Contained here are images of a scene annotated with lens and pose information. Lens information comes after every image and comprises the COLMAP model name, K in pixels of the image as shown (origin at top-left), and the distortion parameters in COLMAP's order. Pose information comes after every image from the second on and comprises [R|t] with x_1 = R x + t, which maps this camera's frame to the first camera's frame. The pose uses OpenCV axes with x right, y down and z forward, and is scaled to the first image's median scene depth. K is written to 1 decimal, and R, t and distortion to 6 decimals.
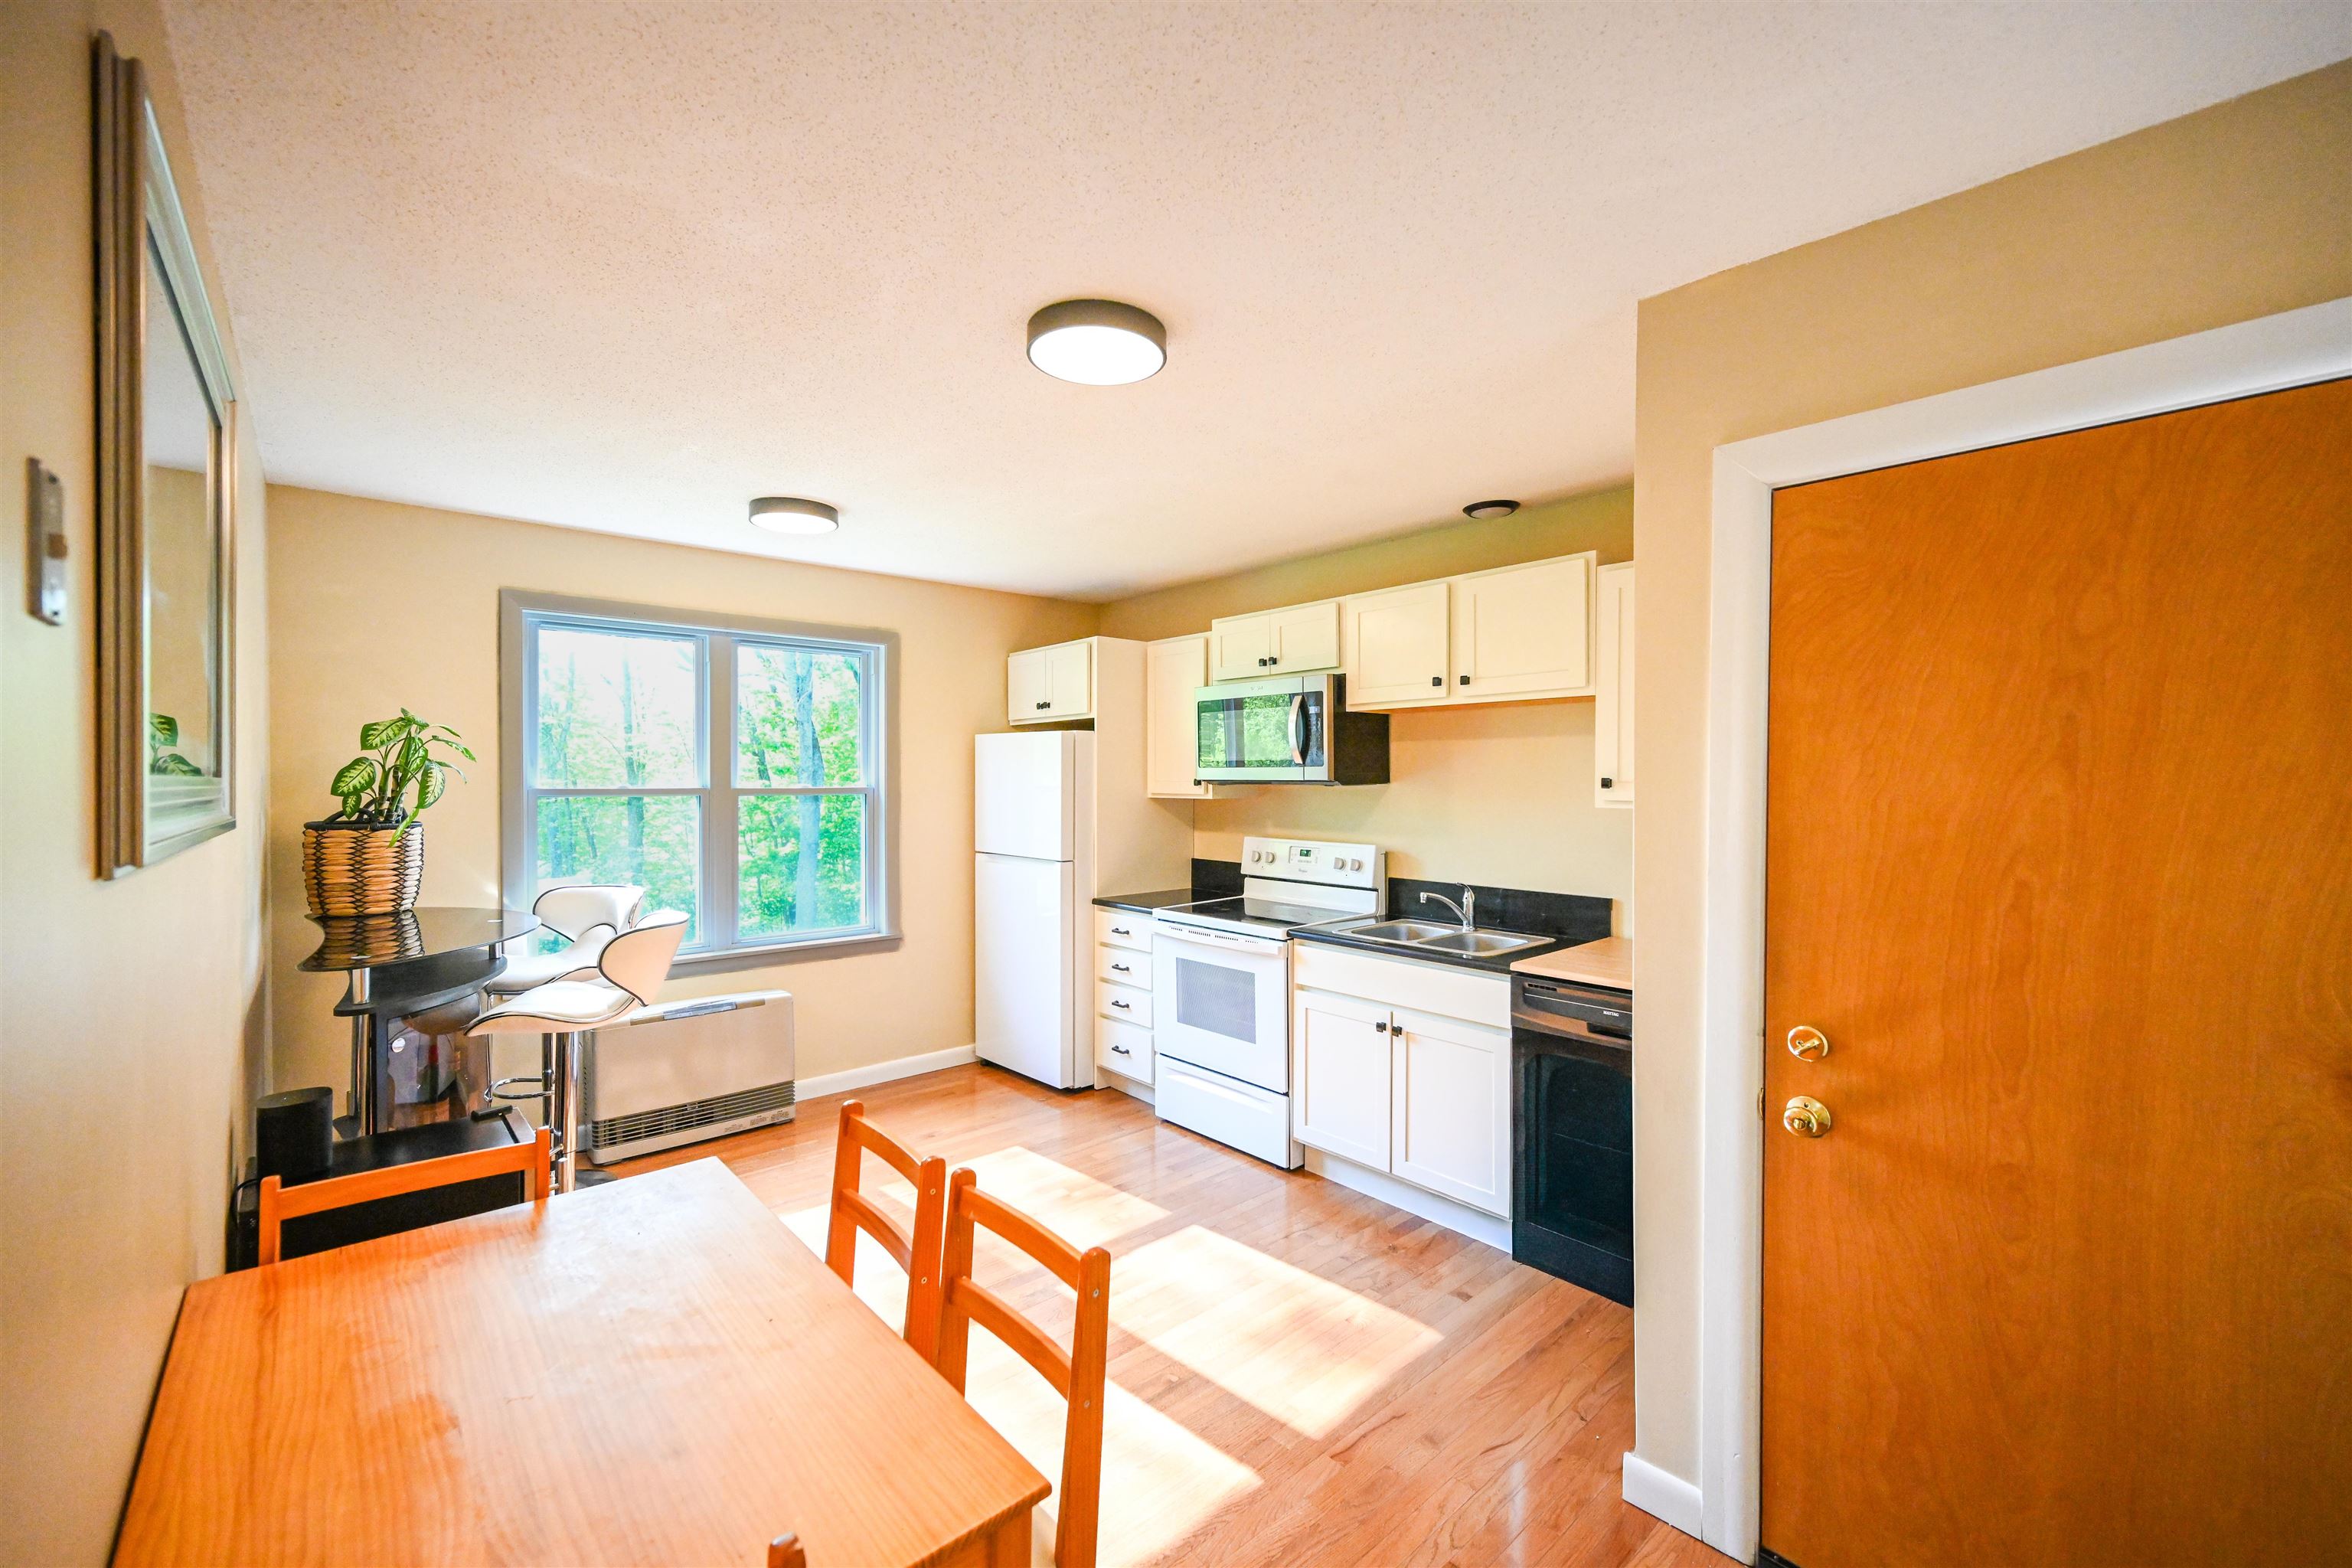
lens RADIAL K [[929.0, 0, 1187.6], [0, 929.0, 780.8], [0, 0, 1]] dist [-0.006124, -0.000215]
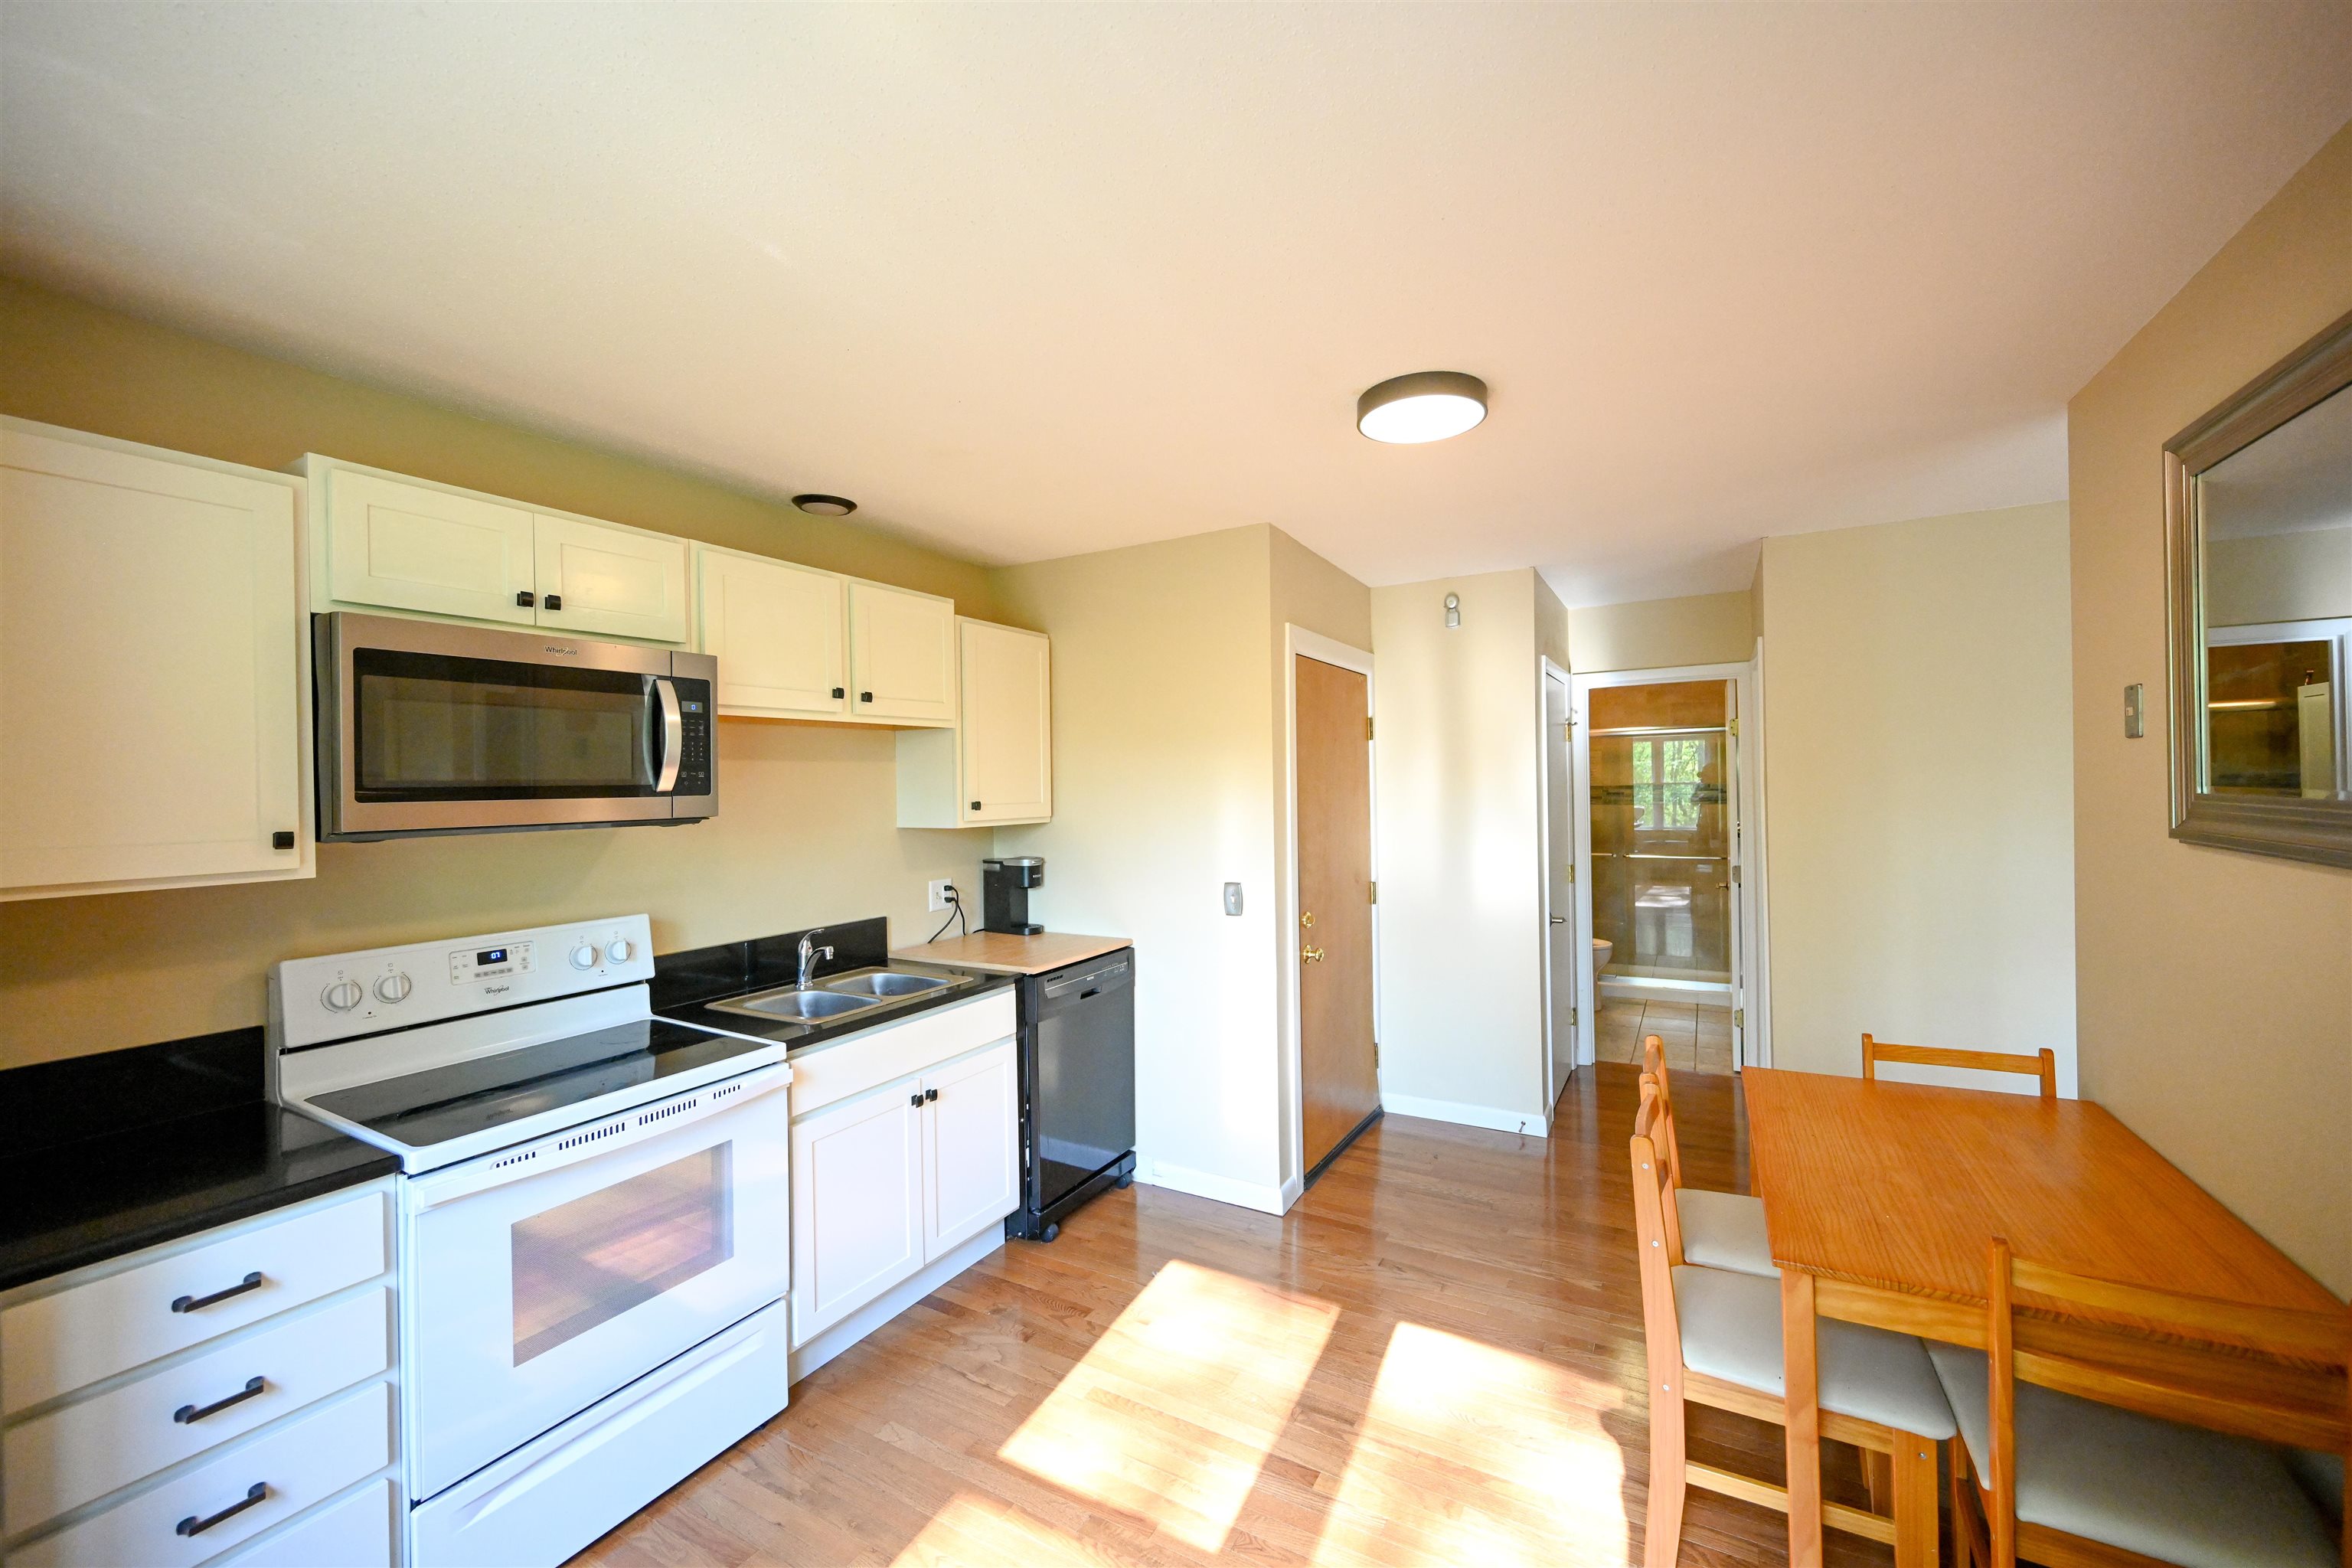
lens RADIAL K [[929.0, 0, 1177.1], [0, 929.0, 780.6], [0, 0, 1]] dist [-0.006124, -0.000215]
pose [[-0.317382, 0.004049, 0.948289, -0.543849], [0.018516, 0.999827, 0.001929, -0.019962], [-0.948117, 0.018171, -0.317402, 0.841156]]
